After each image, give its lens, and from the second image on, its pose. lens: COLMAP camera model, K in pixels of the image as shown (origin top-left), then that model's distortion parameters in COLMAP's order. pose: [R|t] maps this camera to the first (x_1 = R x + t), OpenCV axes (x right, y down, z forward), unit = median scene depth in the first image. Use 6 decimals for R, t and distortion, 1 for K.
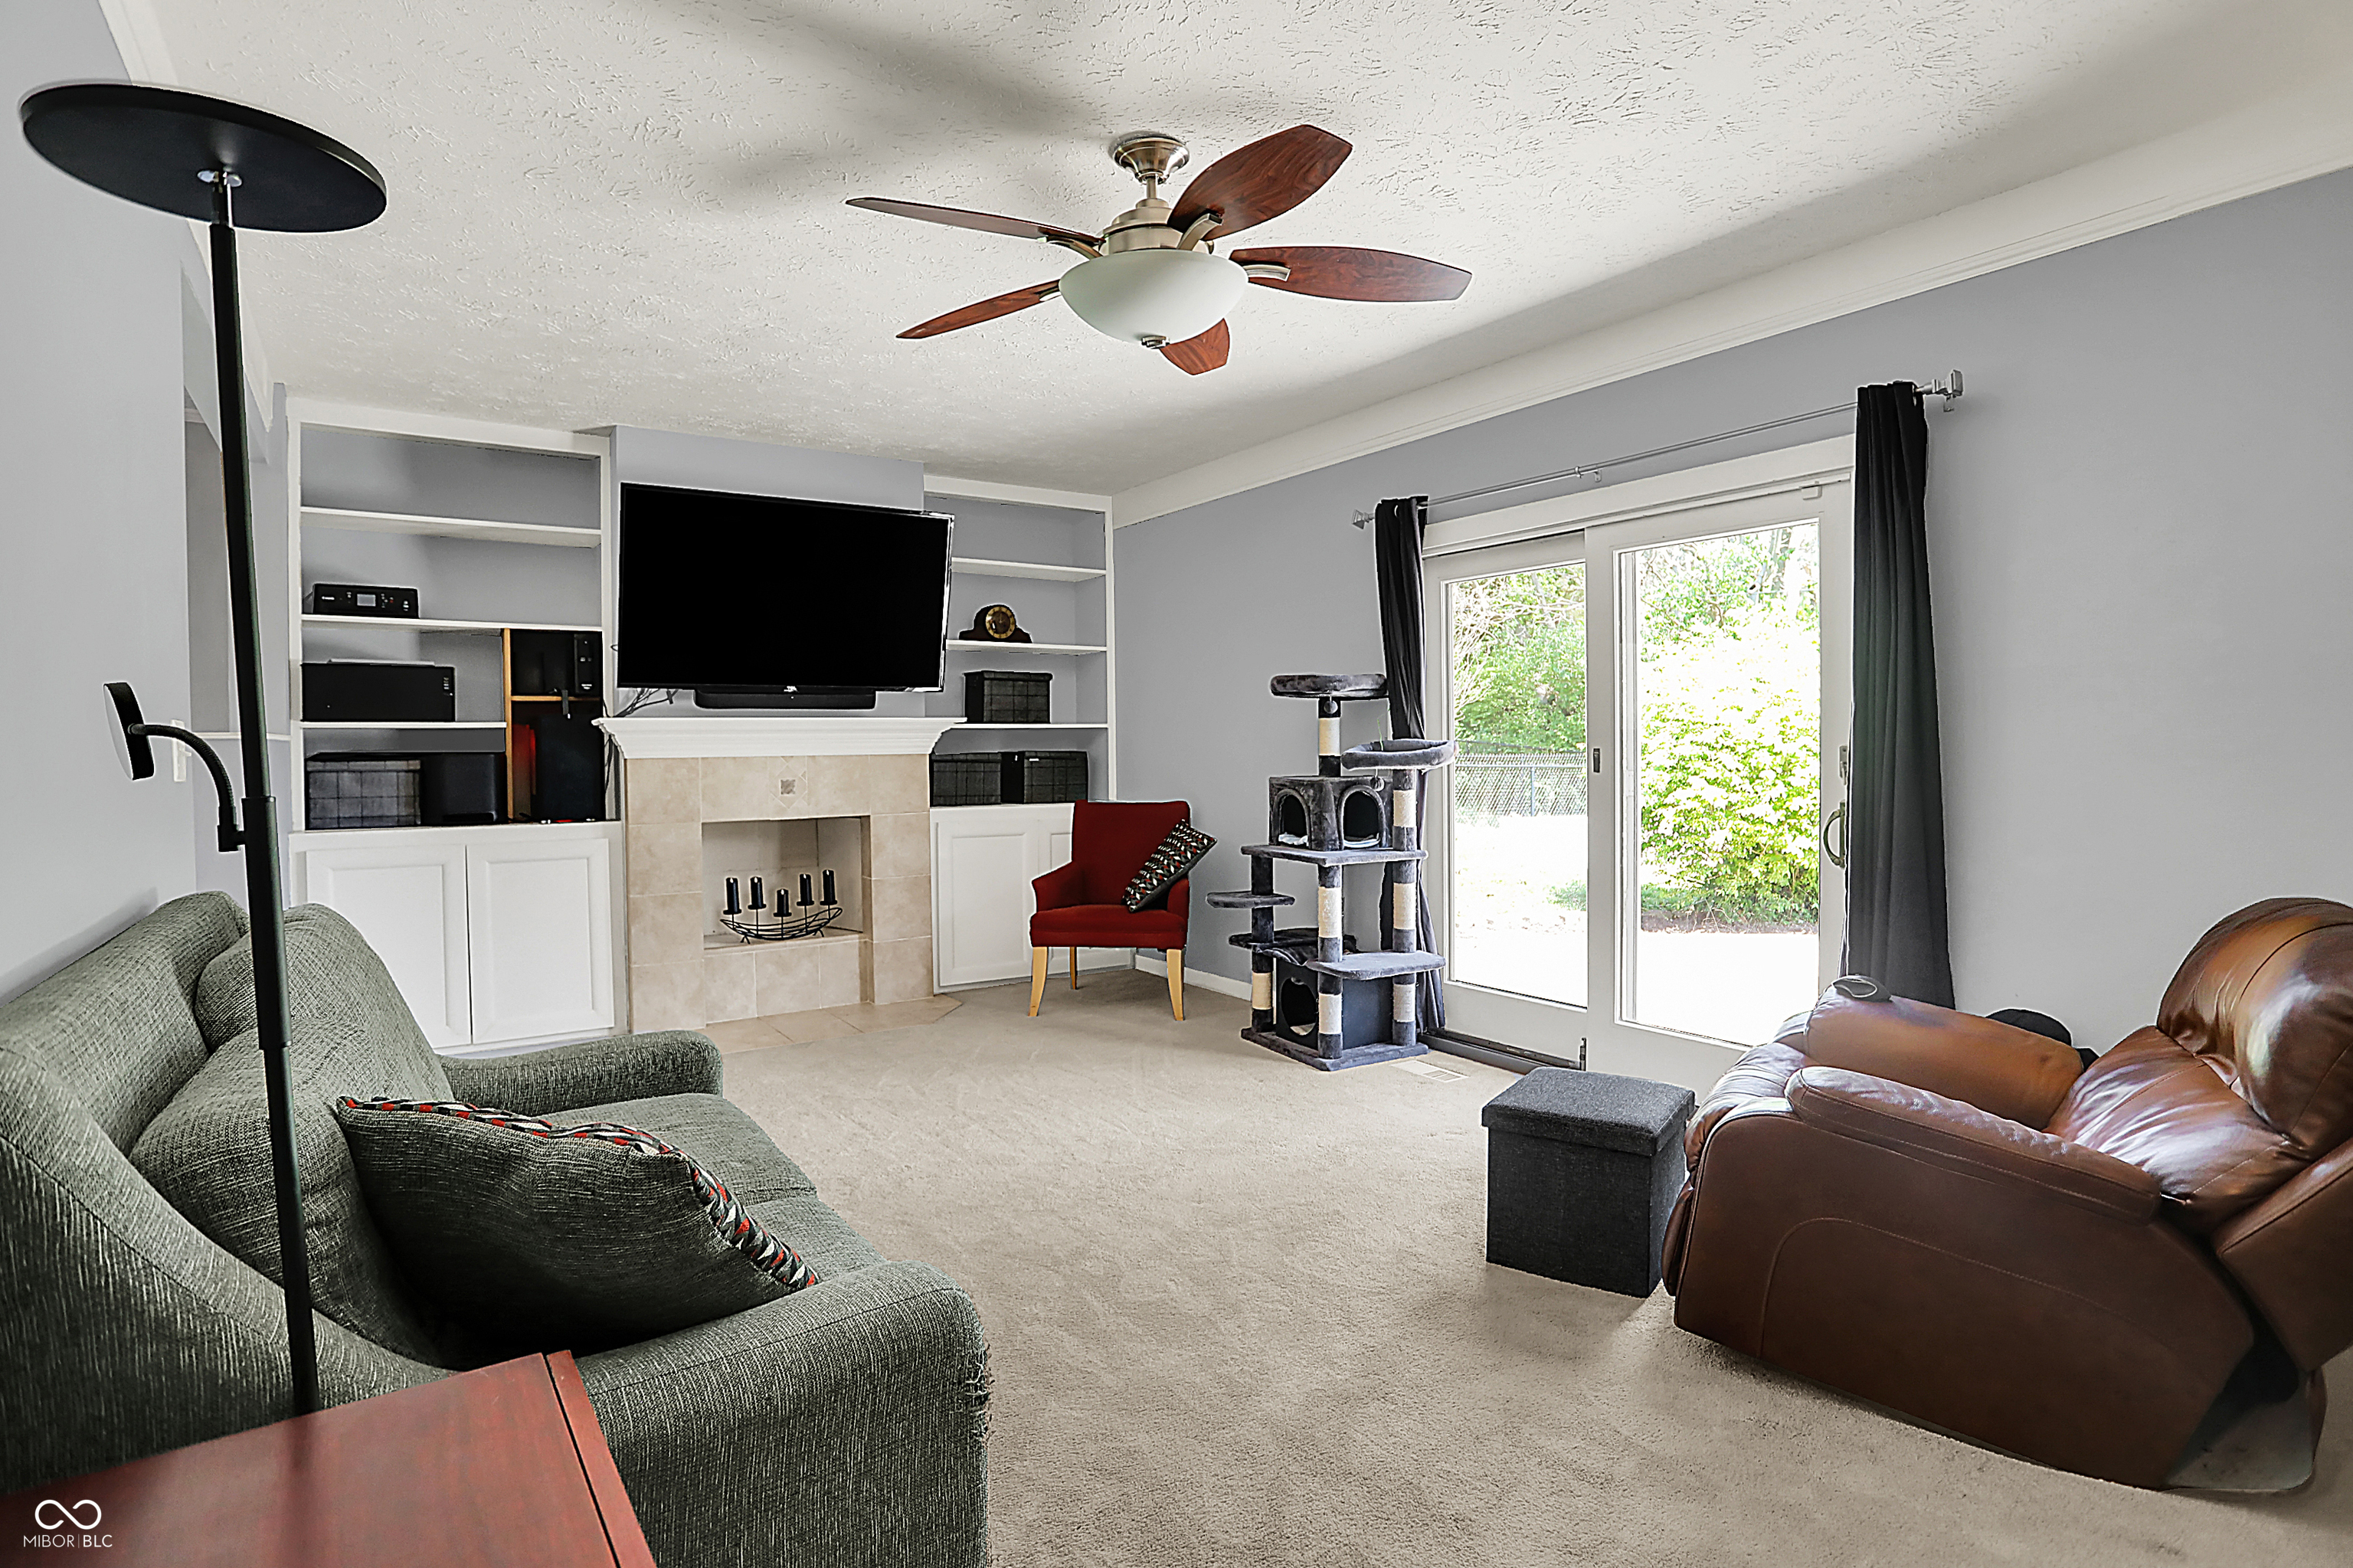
lens RADIAL K [[1204.5, 0, 1144.9], [0, 1204.5, 771.5], [0, 0, 1]] dist [-0.065660, 0.027310]
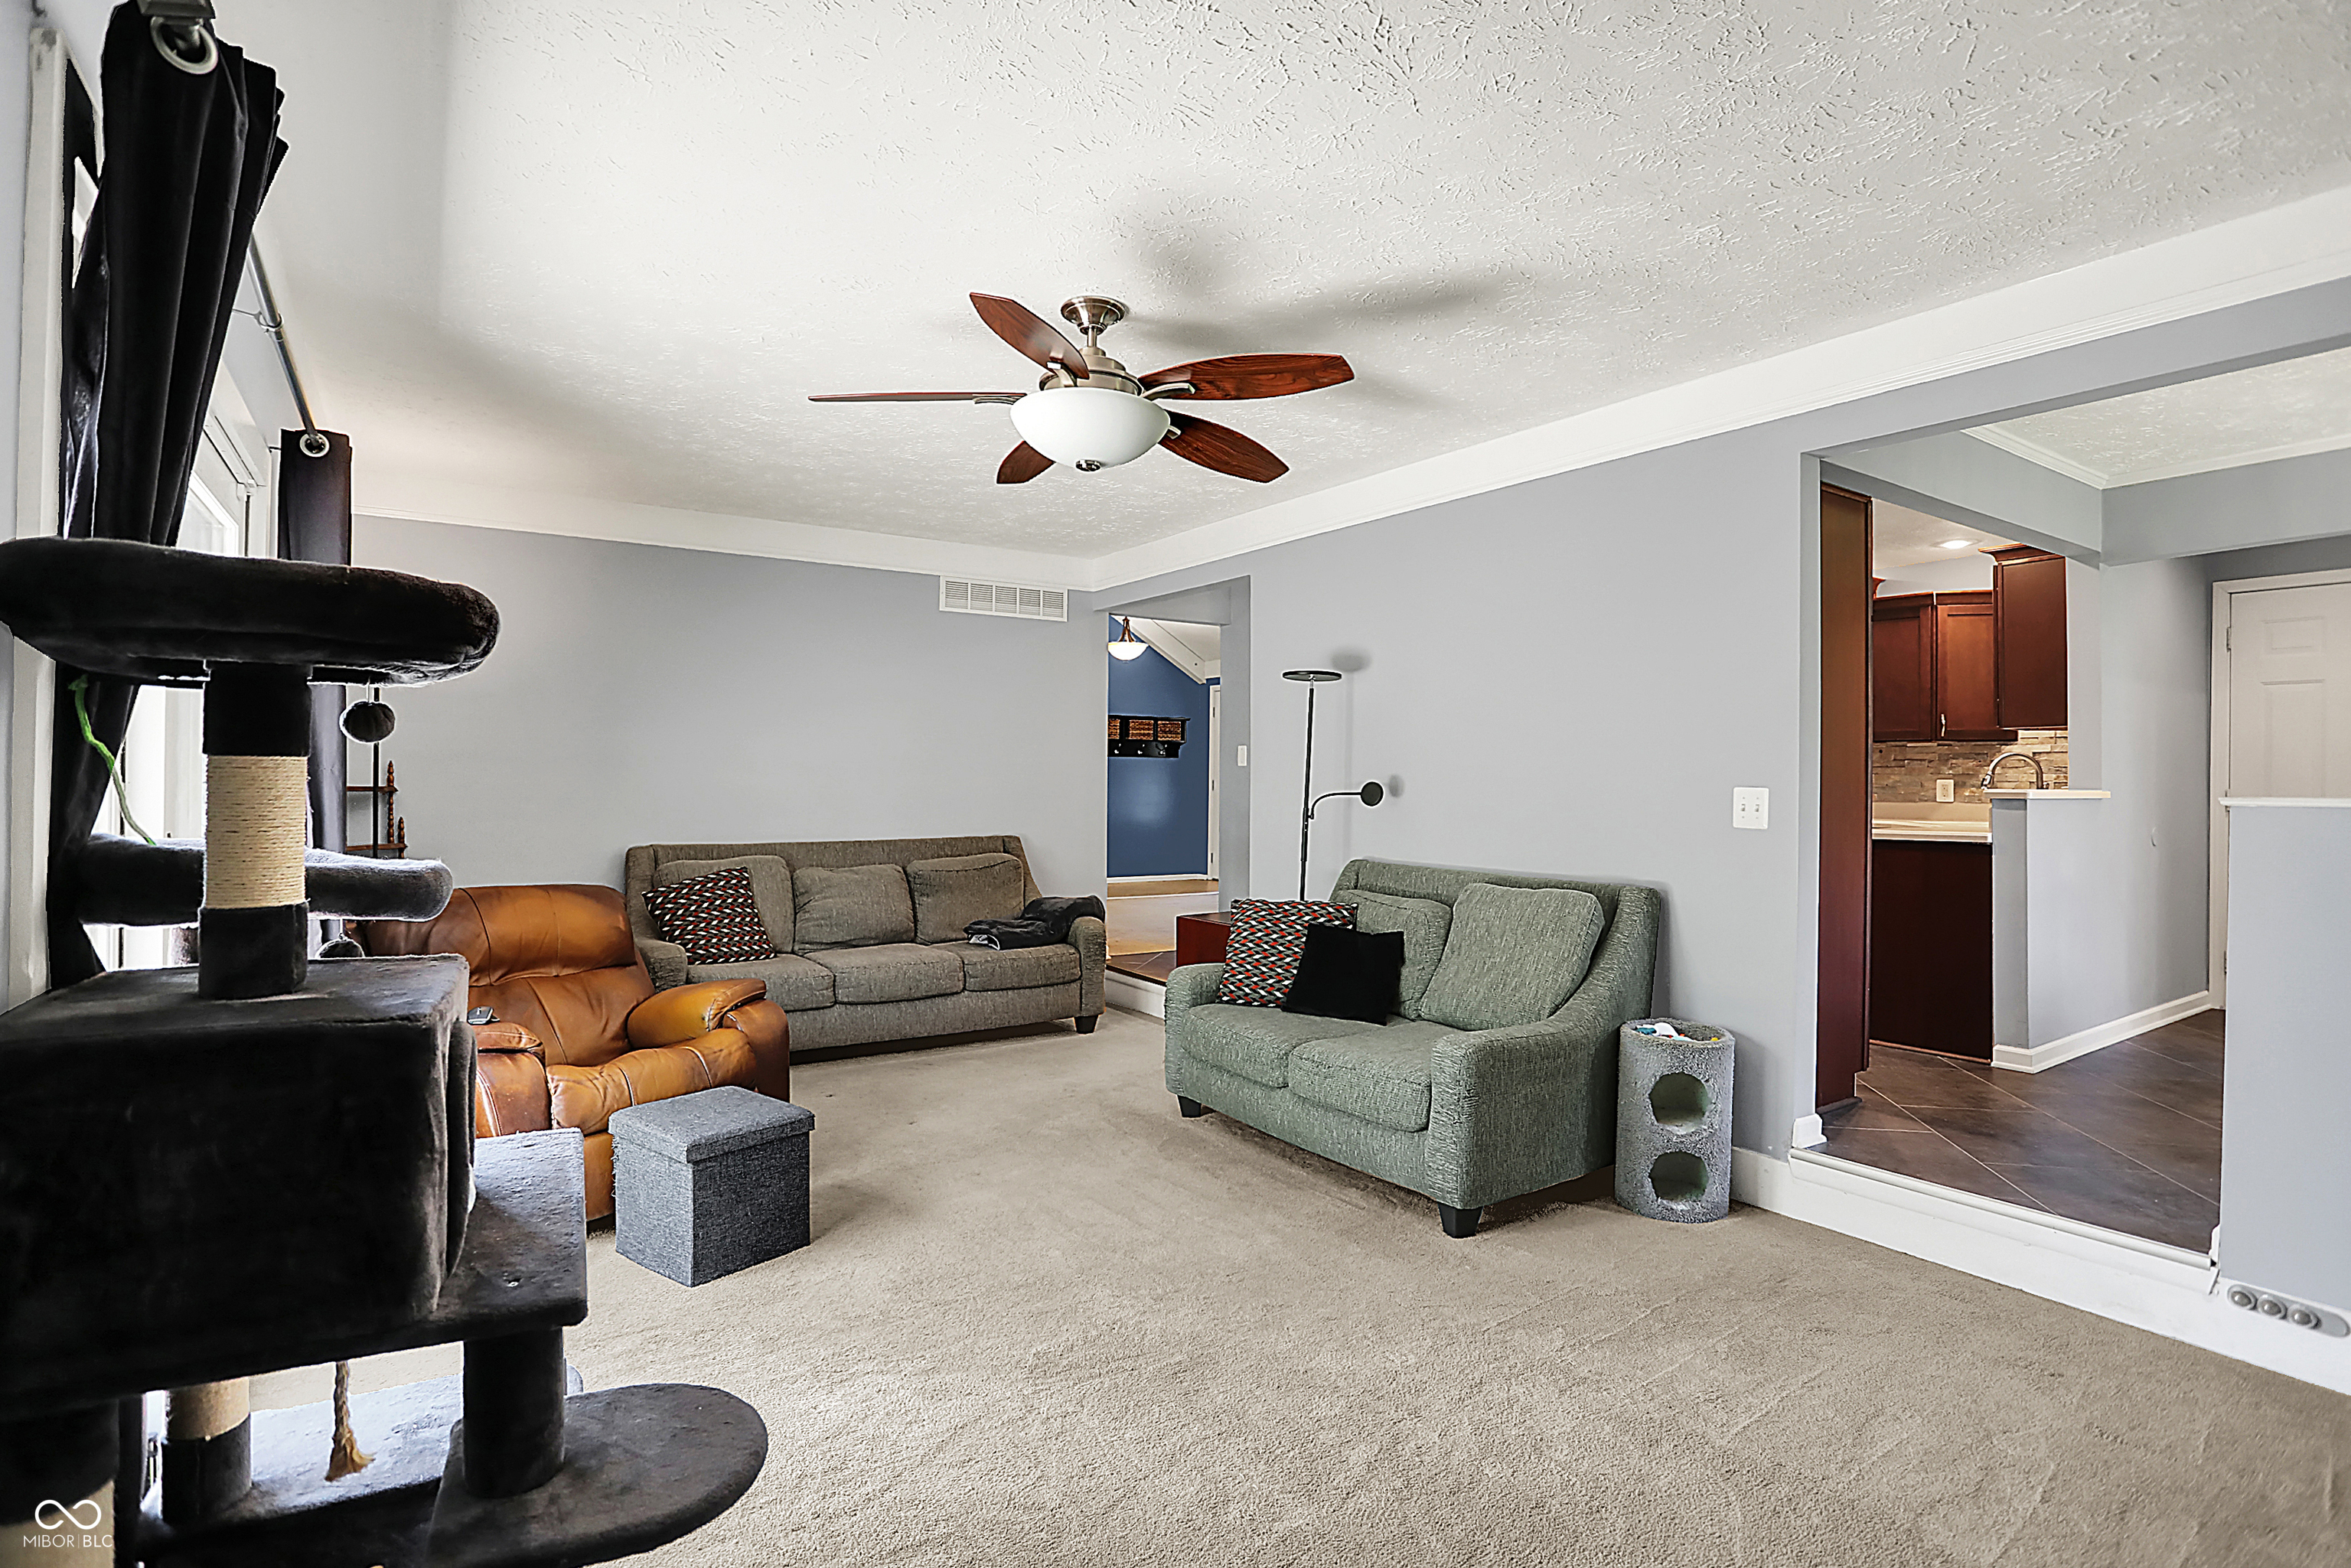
lens RADIAL K [[1171.7, 0, 1173.0], [0, 1171.7, 754.8], [0, 0, 1]] dist [-0.070323, 0.033505]
pose [[-0.999891, -0.000930, -0.014723, -0.033272], [-0.001043, 0.999970, 0.007686, -0.045913], [0.014715, 0.007701, -0.999862, 1.184537]]
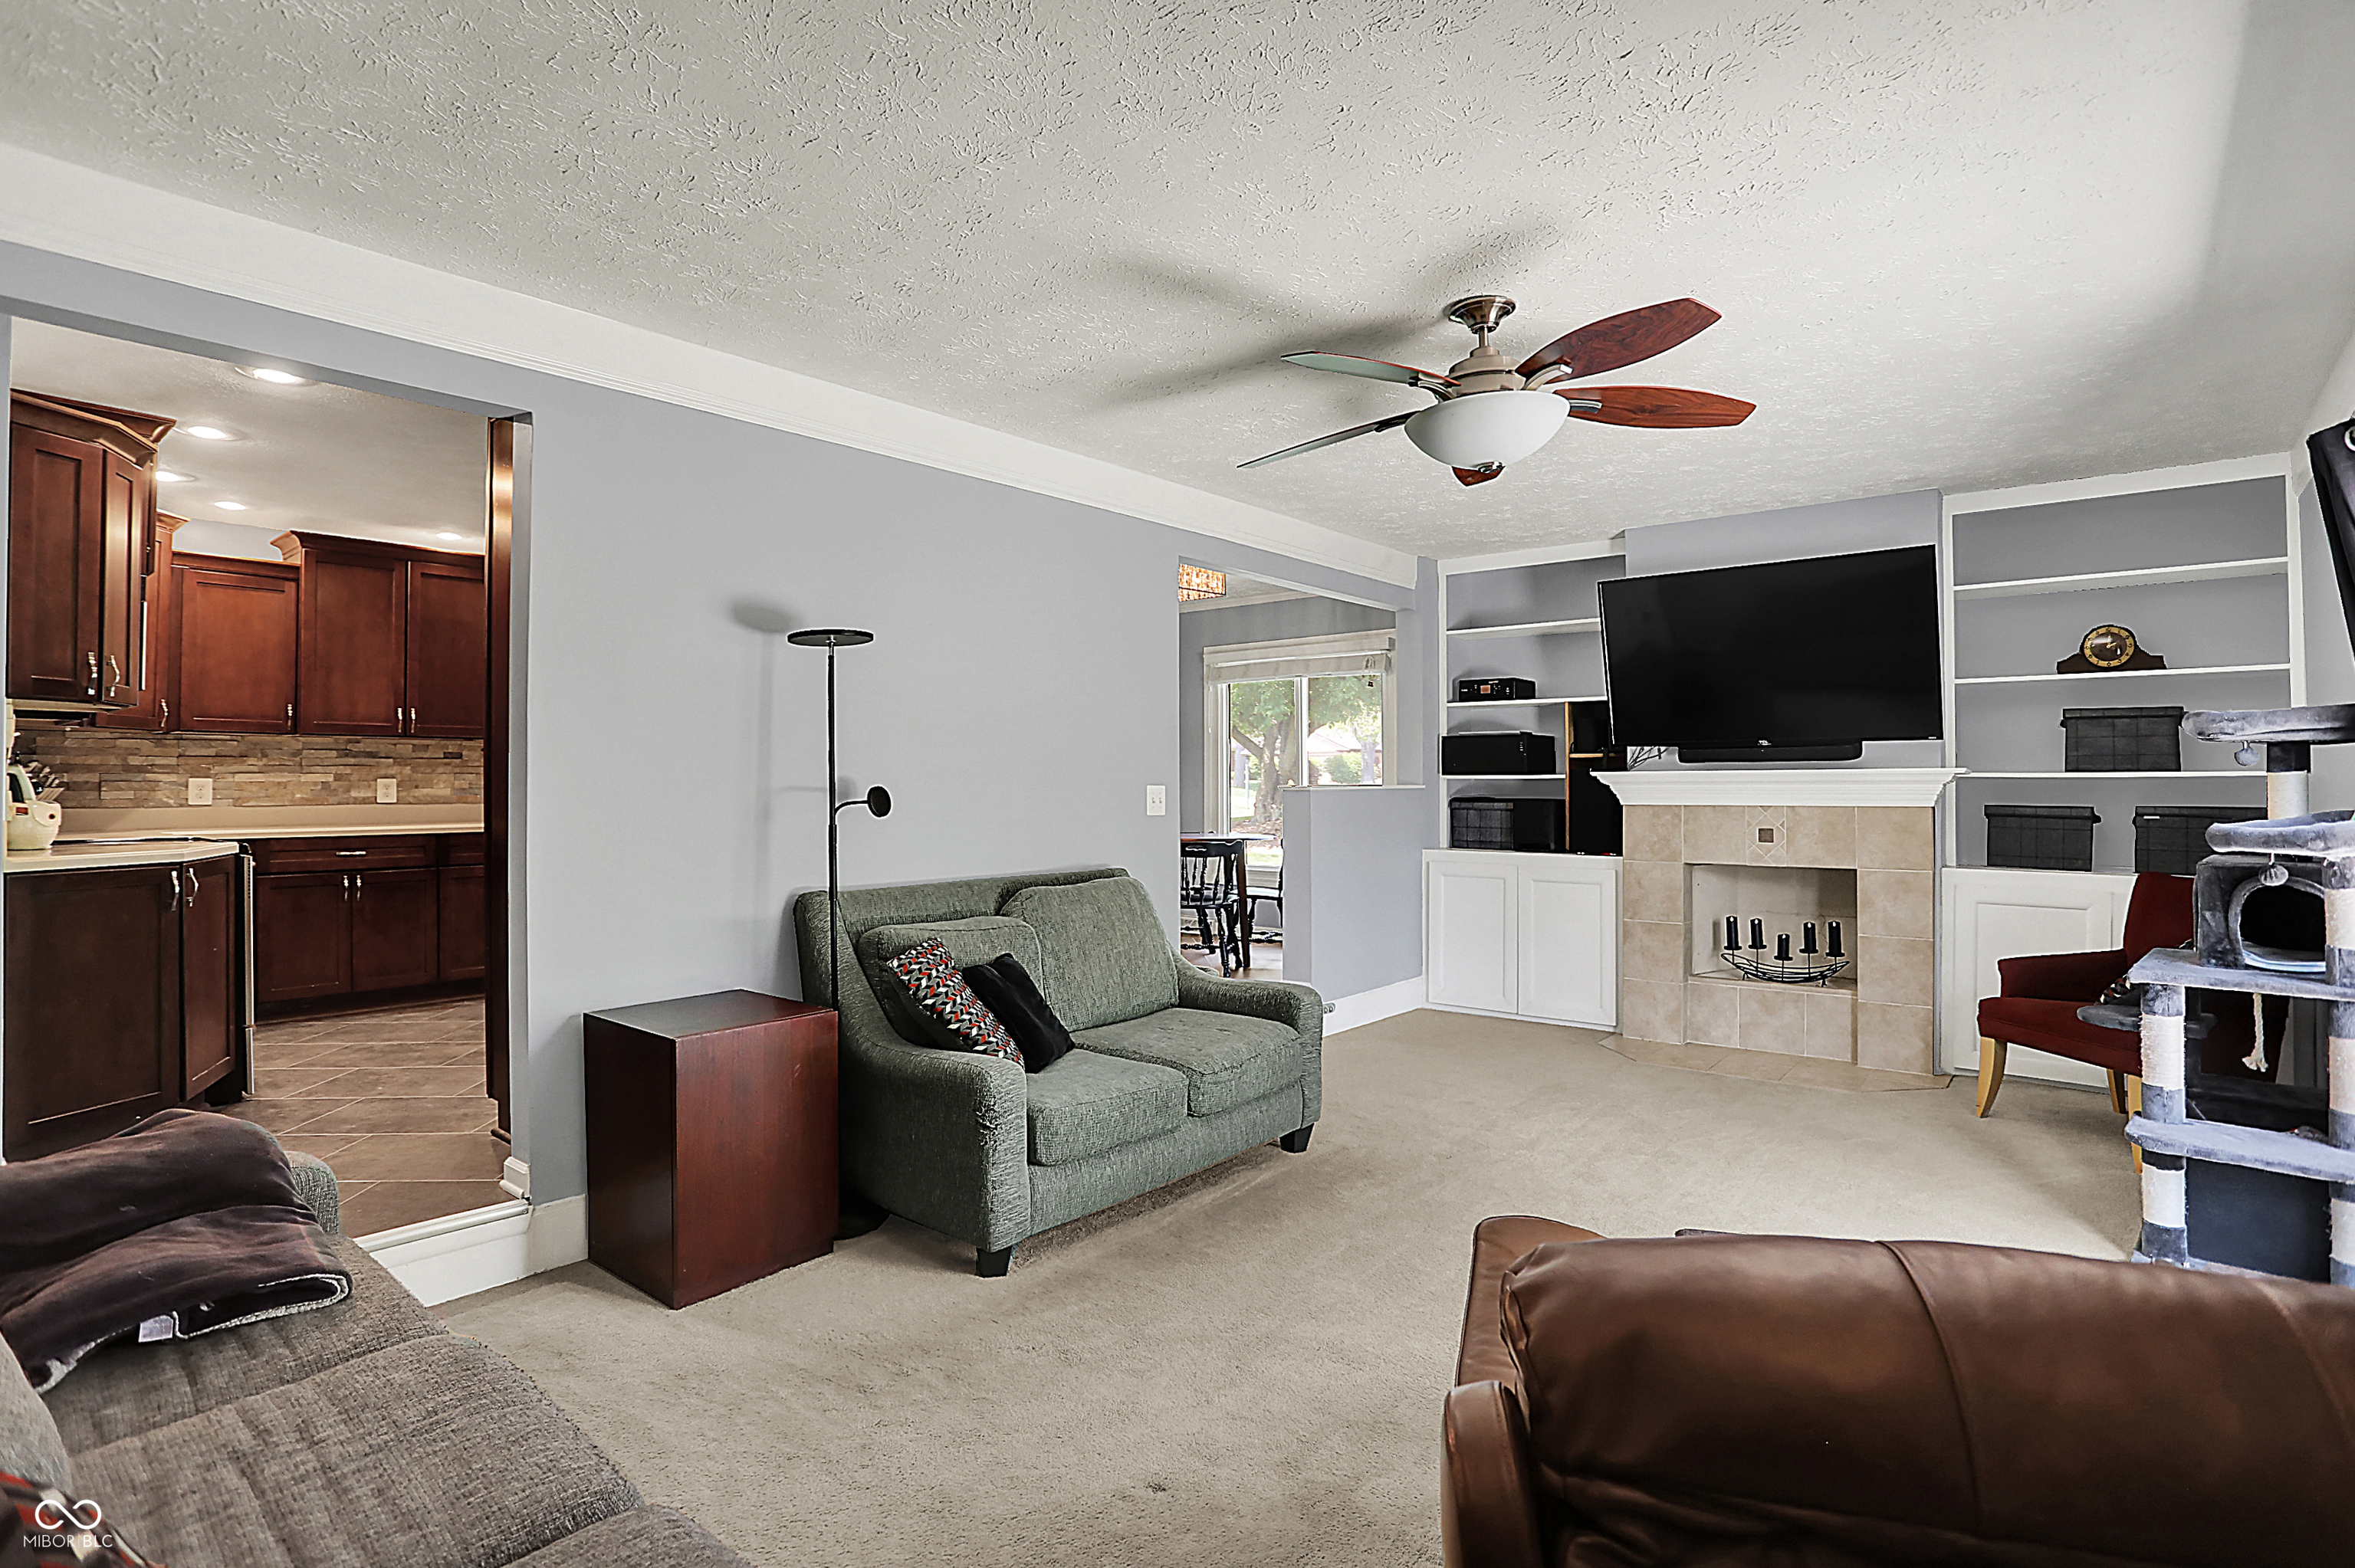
lens RADIAL K [[1173.5, 0, 1175.0], [0, 1173.5, 754.8], [0, 0, 1]] dist [-0.070323, 0.033505]
pose [[0.294028, -0.015107, -0.955677, 0.544594], [-0.022737, 0.999482, -0.022795, -0.024126], [0.955526, 0.028432, 0.293533, 0.213342]]
